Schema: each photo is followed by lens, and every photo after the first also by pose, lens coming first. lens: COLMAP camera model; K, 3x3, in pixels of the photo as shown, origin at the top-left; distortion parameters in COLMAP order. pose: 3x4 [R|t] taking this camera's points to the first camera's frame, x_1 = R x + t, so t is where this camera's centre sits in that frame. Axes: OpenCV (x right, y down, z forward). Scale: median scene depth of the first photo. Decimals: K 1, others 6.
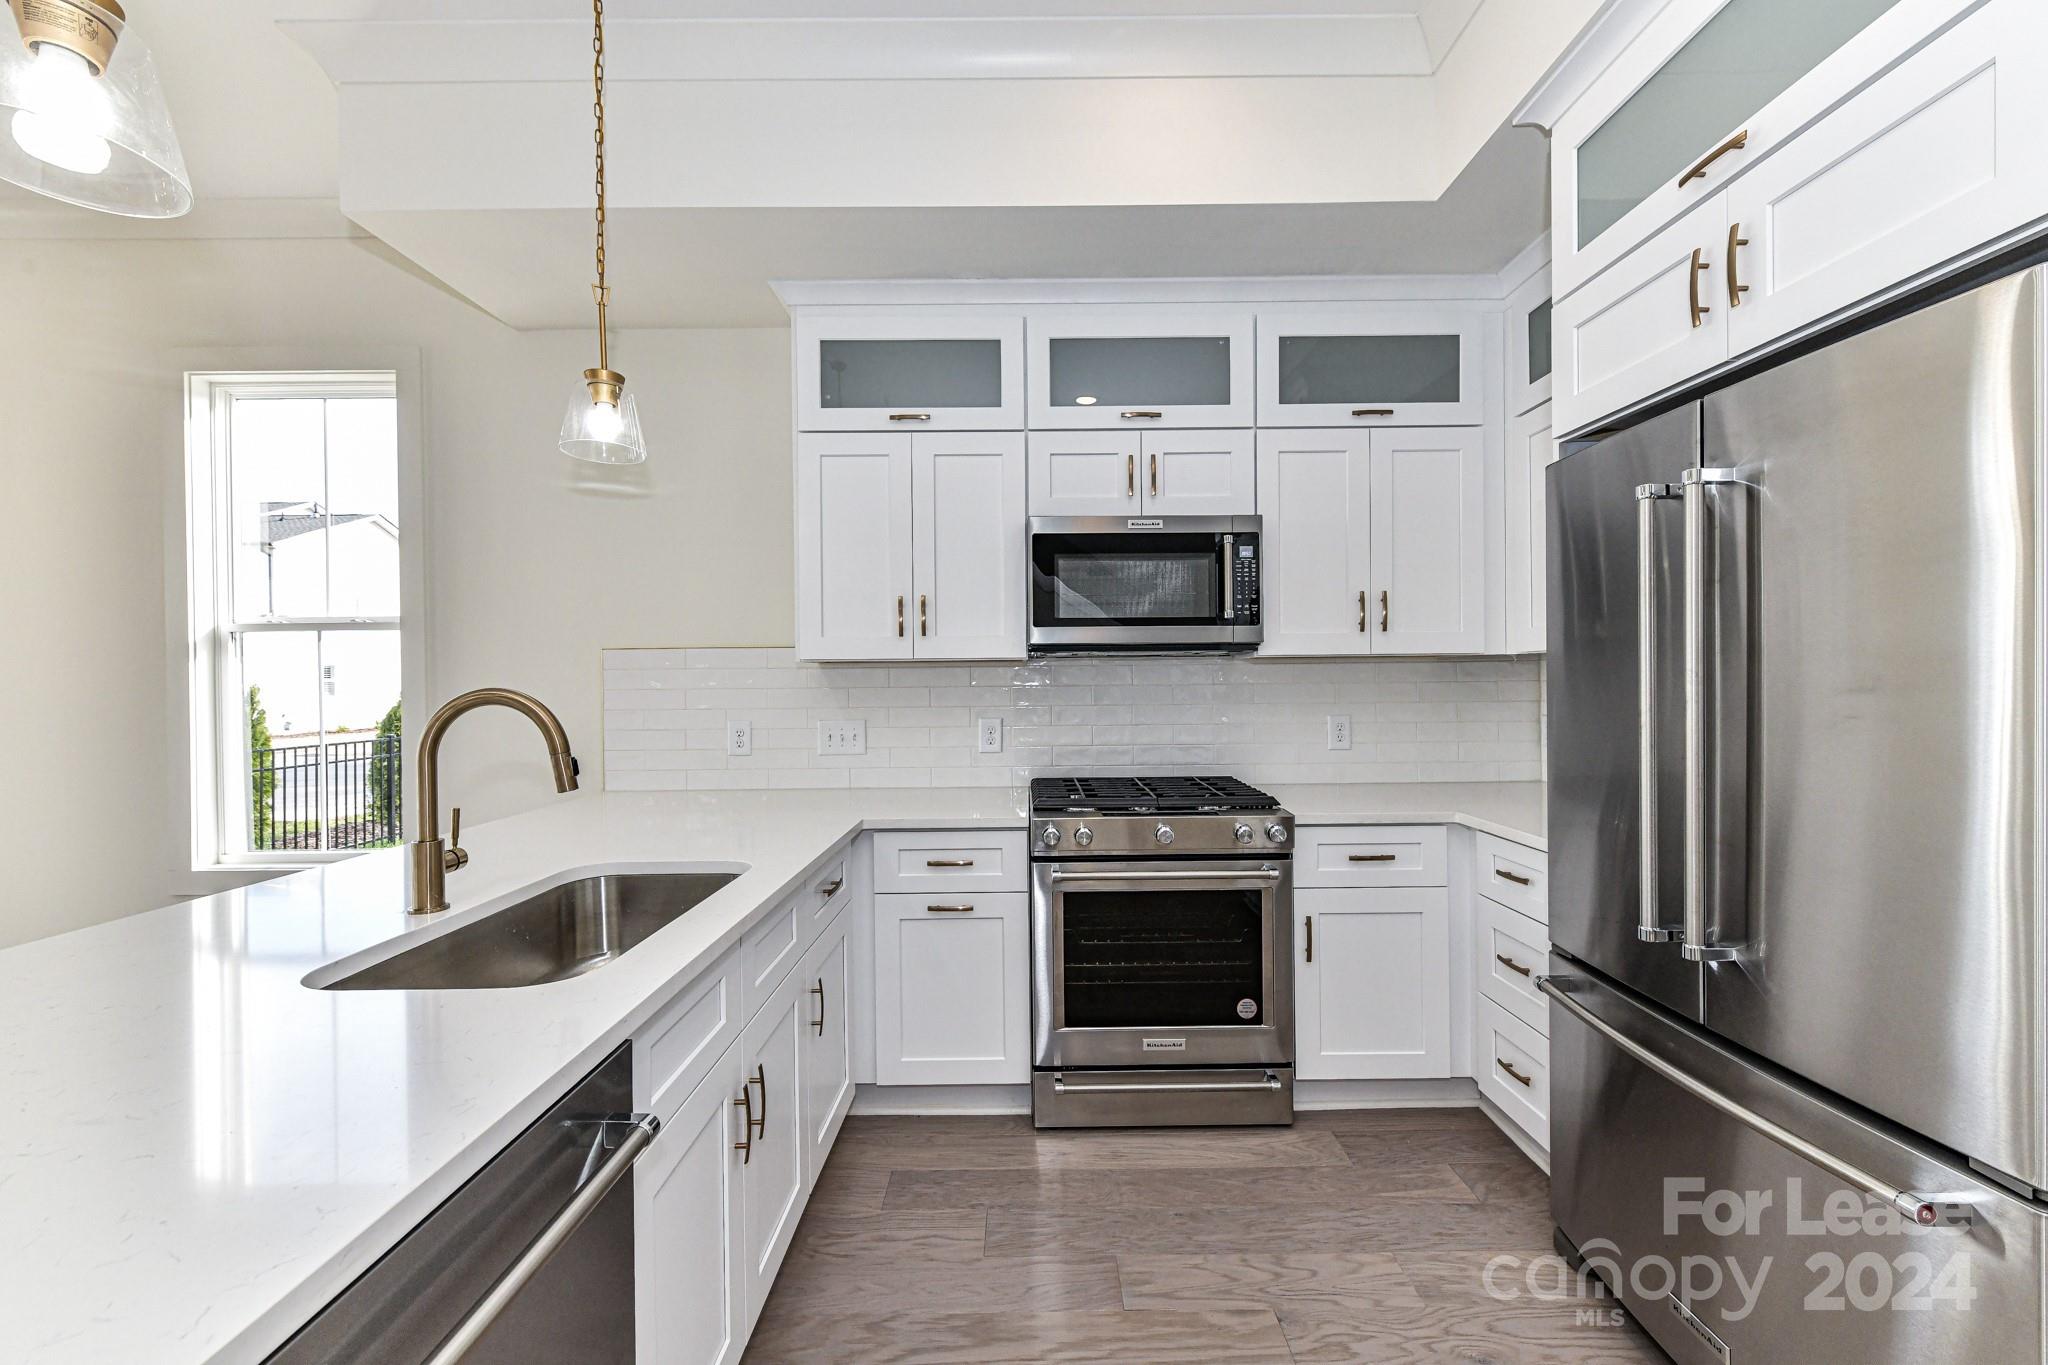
lens RADIAL K [[809.7, 0, 1031.4], [0, 809.7, 678.7], [0, 0, 1]] dist [0.006414, -0.002565]
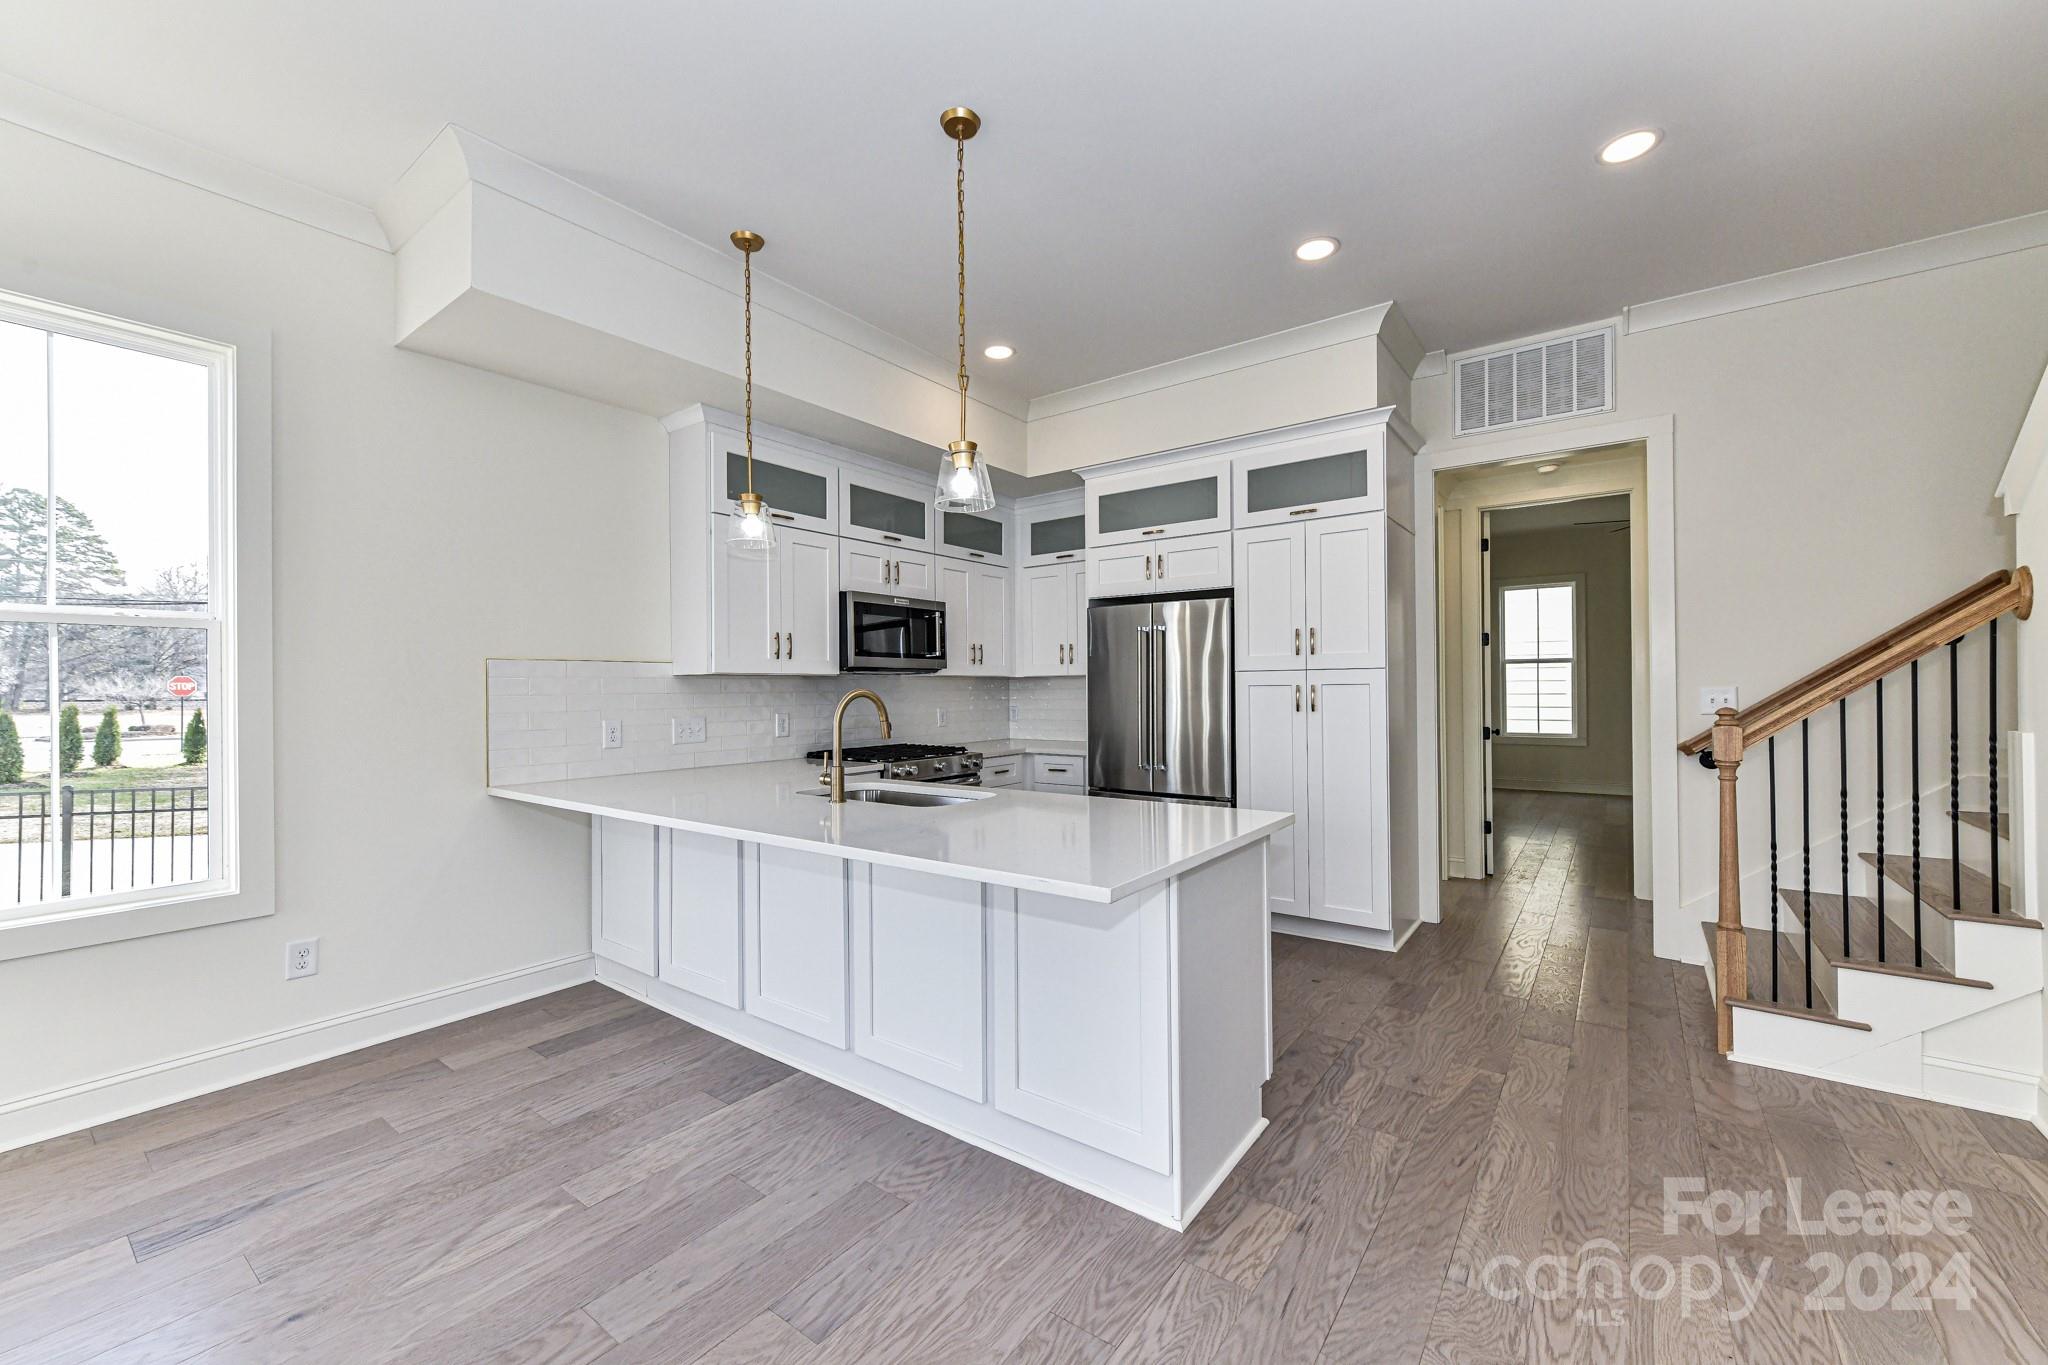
lens RADIAL K [[809.7, 0, 1021.9], [0, 809.7, 679.3], [0, 0, 1]] dist [0.006414, -0.002565]
pose [[0.601718, 0.013304, 0.798598, -1.098309], [0.007828, 0.999715, -0.022553, 0.024762], [-0.798671, 0.019822, 0.601442, -0.286360]]
